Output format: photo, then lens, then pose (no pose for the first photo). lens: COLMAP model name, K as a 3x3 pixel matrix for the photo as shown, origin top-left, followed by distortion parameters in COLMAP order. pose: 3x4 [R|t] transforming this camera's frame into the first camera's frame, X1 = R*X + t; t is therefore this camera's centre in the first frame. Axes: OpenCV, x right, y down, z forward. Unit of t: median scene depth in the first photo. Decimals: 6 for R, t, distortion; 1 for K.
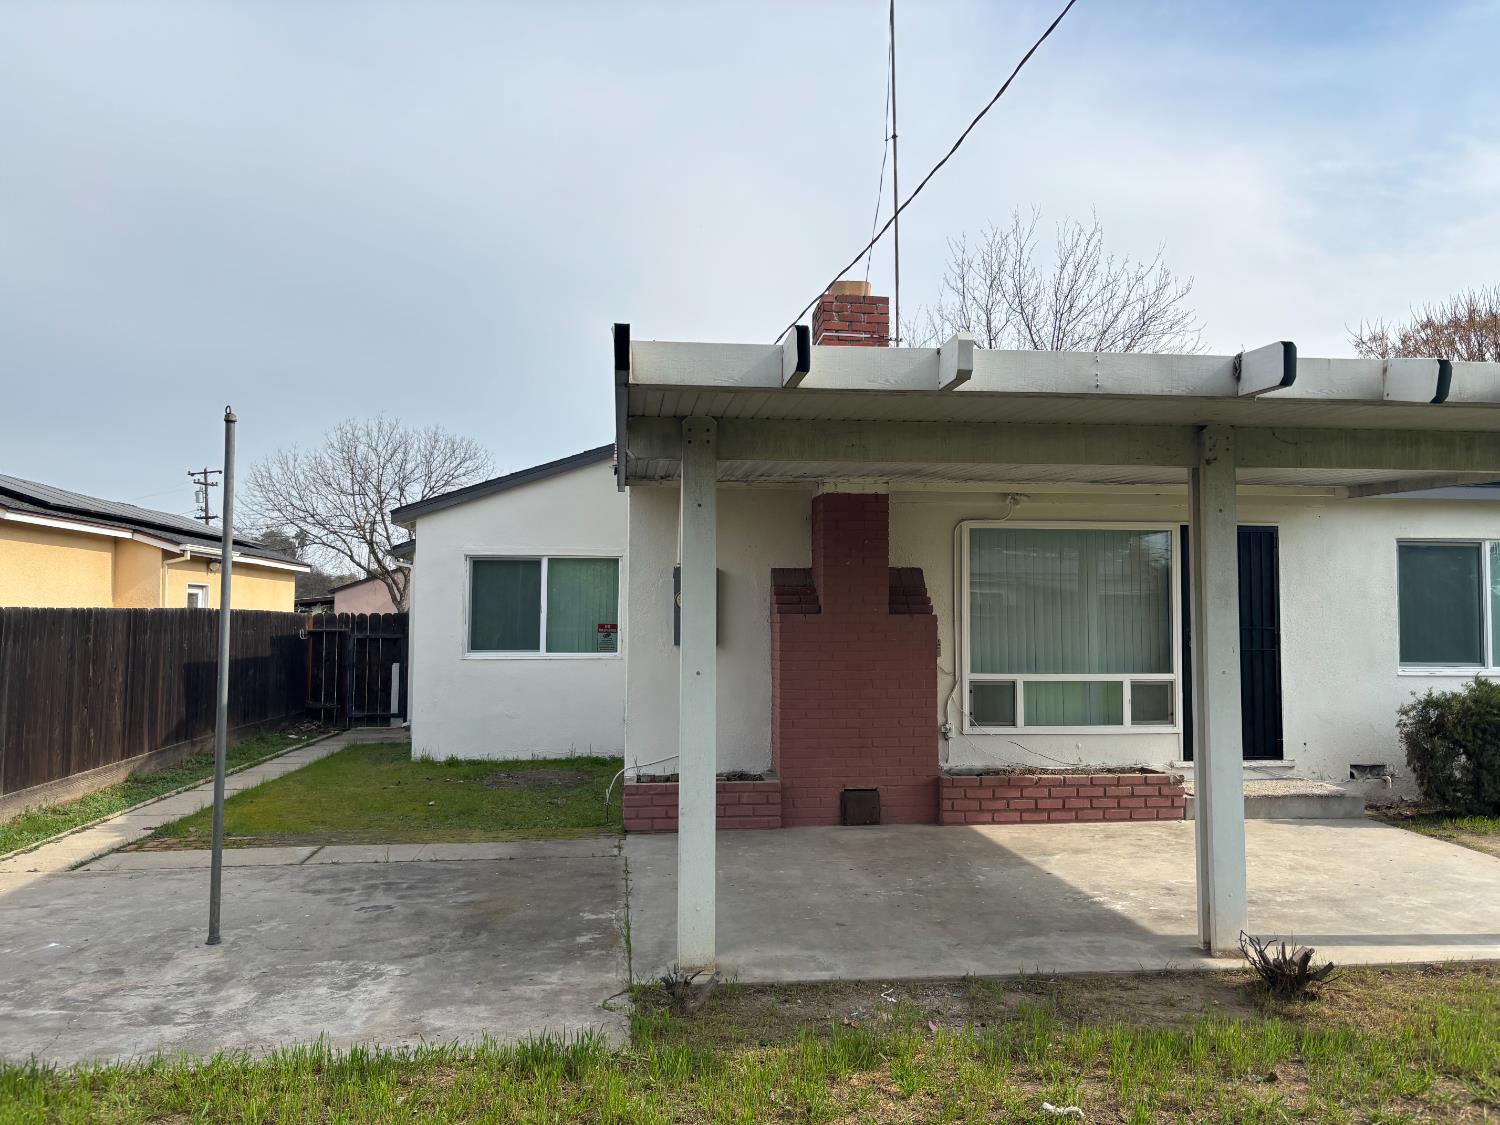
lens RADIAL K [[1143.0, 0, 744.8], [0, 1143.0, 556.9], [0, 0, 1]] dist [0.049690, -0.064432]
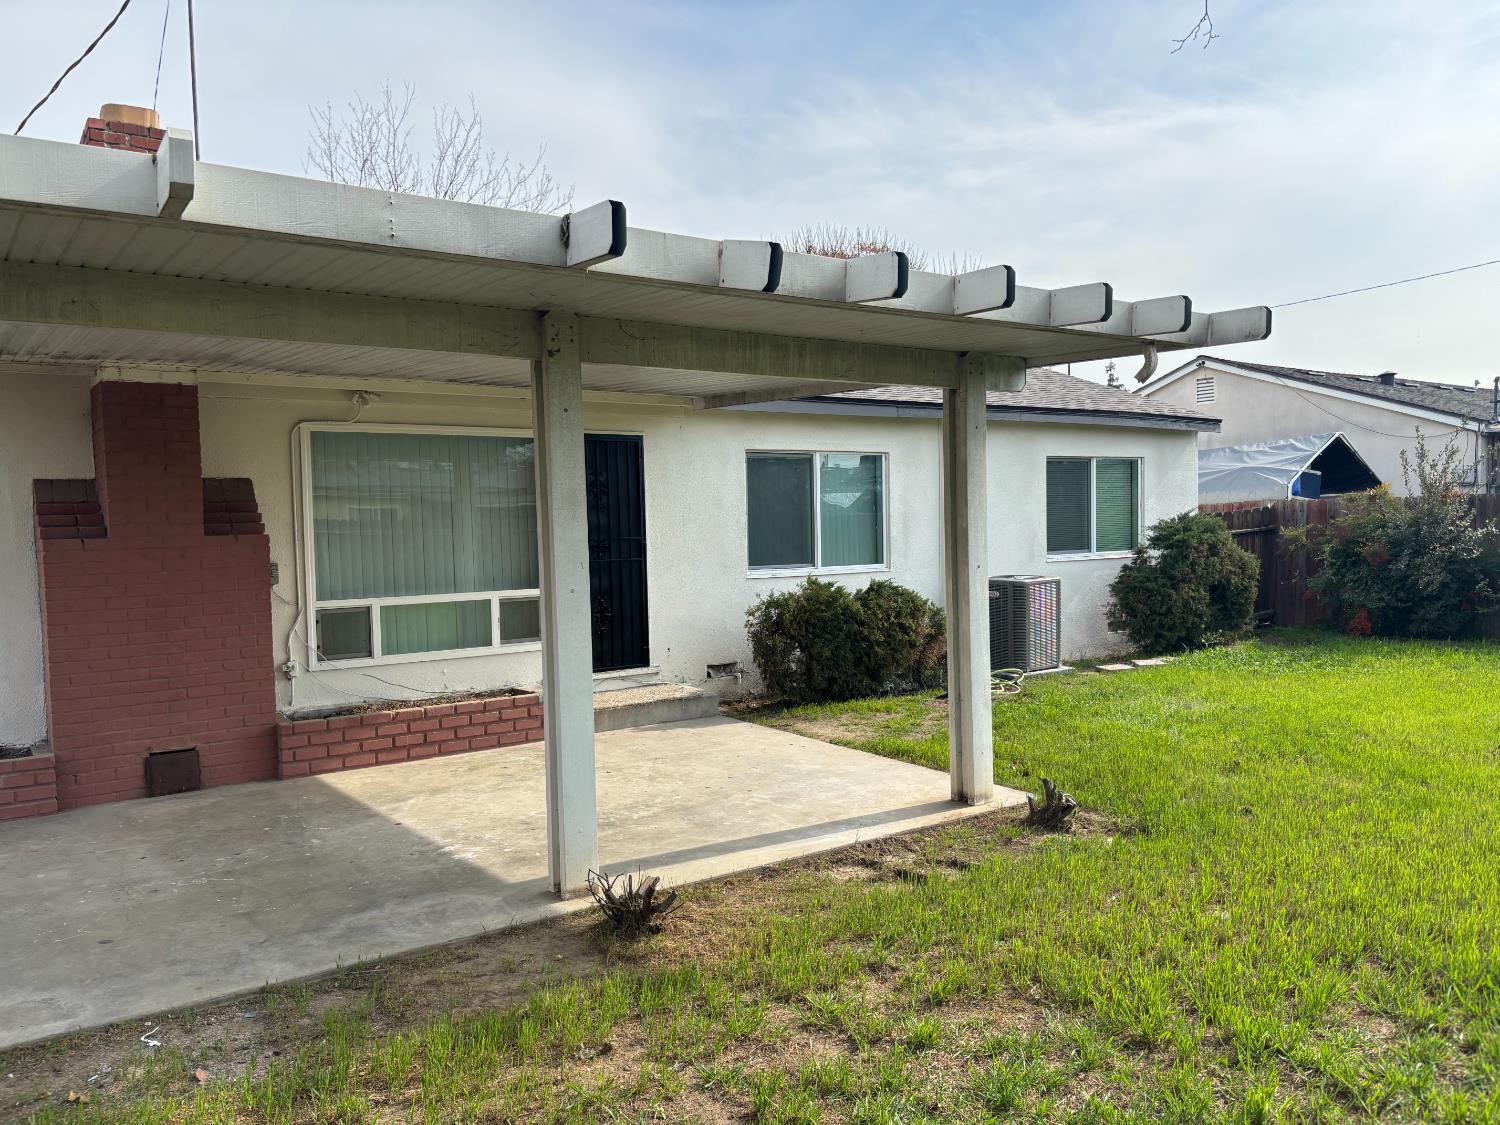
lens RADIAL K [[1143.0, 0, 752.3], [0, 1143.0, 561.4], [0, 0, 1]] dist [0.049690, -0.064432]
pose [[0.871247, -0.038632, 0.489323, 0.074846], [-0.000024, 0.996895, 0.078746, 0.005082], [-0.490846, -0.068619, 0.868540, 0.111599]]
